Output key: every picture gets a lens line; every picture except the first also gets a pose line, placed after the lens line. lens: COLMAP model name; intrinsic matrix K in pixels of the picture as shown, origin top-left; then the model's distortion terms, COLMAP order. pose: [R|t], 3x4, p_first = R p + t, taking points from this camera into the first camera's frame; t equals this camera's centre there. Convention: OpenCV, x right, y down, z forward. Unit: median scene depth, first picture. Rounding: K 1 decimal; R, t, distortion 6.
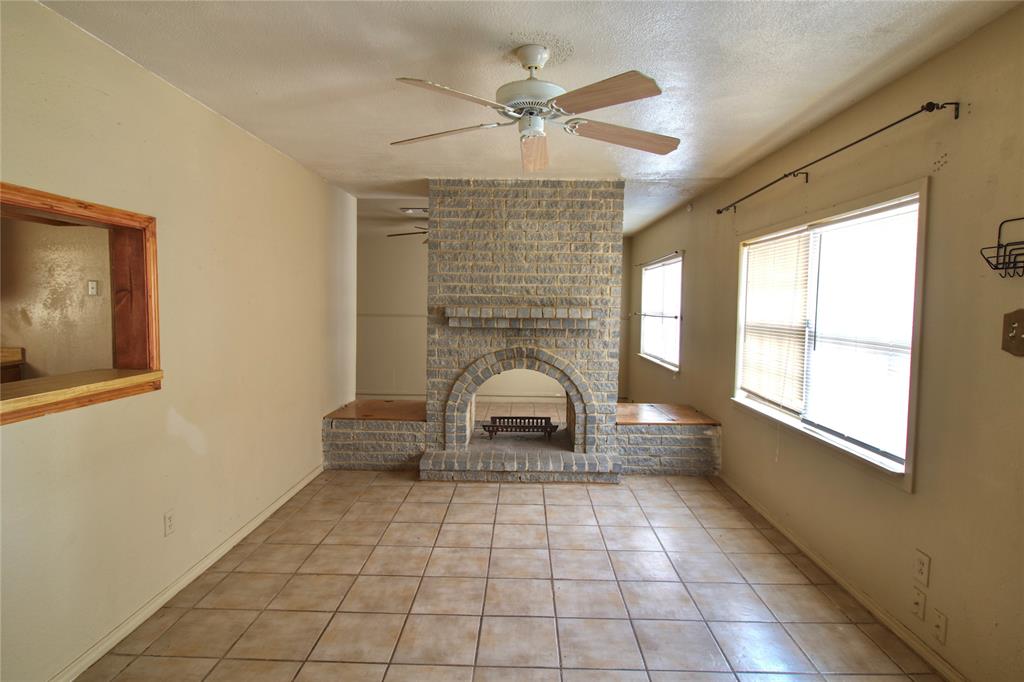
lens RADIAL K [[525.2, 0, 515.4], [0, 525.2, 337.7], [0, 0, 1]] dist [0.005435, -0.011377]
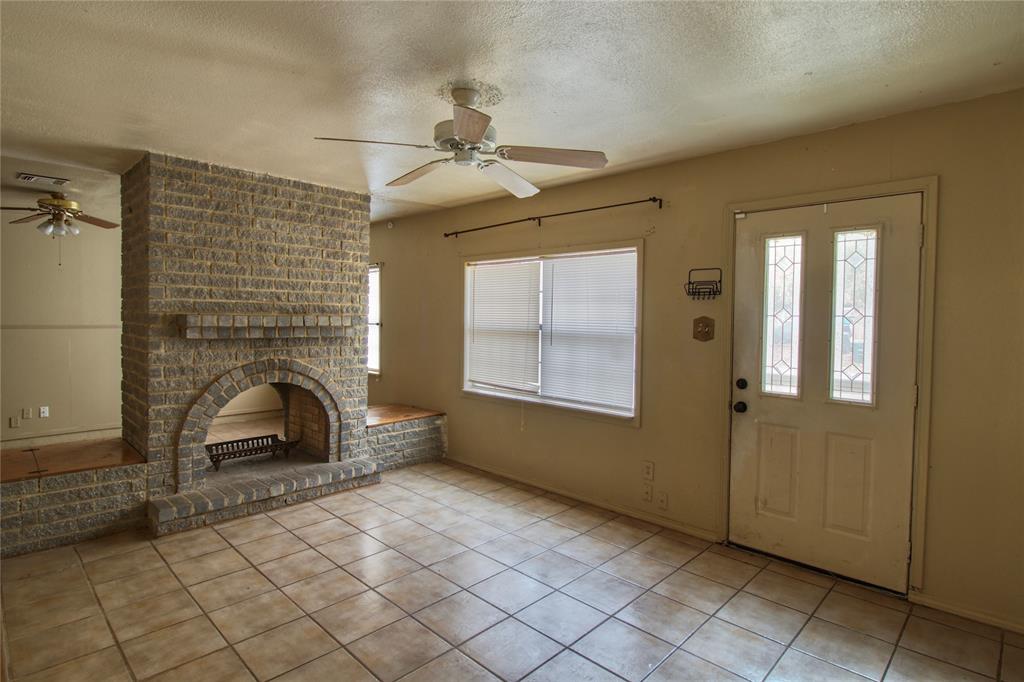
lens RADIAL K [[525.2, 0, 510.5], [0, 525.2, 337.0], [0, 0, 1]] dist [0.005435, -0.011377]
pose [[0.687834, -0.030715, 0.725218, -0.373113], [0.040494, 0.999172, 0.003911, -0.006748], [-0.724738, 0.026677, 0.688508, 0.075278]]
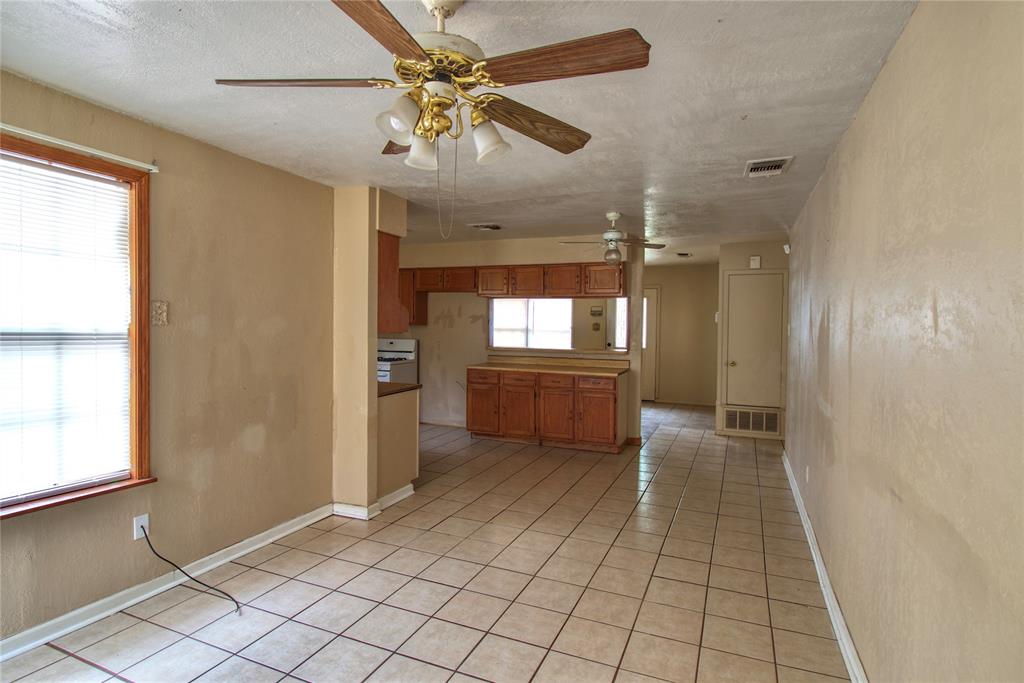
lens RADIAL K [[525.2, 0, 510.6], [0, 525.2, 338.2], [0, 0, 1]] dist [0.005435, -0.011377]
pose [[0.382662, -0.039668, 0.923036, -1.861841], [0.051354, 0.998446, 0.021619, -0.023528], [-0.922460, 0.039129, 0.384105, -0.126547]]
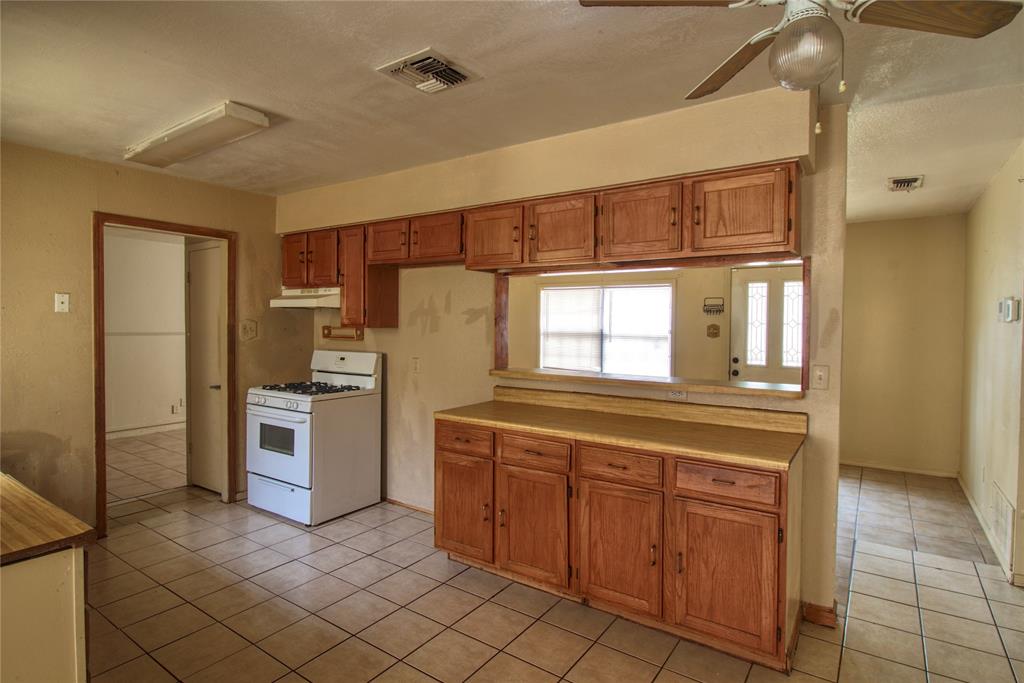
lens RADIAL K [[525.2, 0, 511.6], [0, 525.2, 334.4], [0, 0, 1]] dist [0.005435, -0.011377]
pose [[0.554638, -0.025402, 0.831704, -1.081699], [0.049141, 0.998789, -0.002266, -0.018146], [-0.830639, 0.042128, 0.555215, 0.072137]]
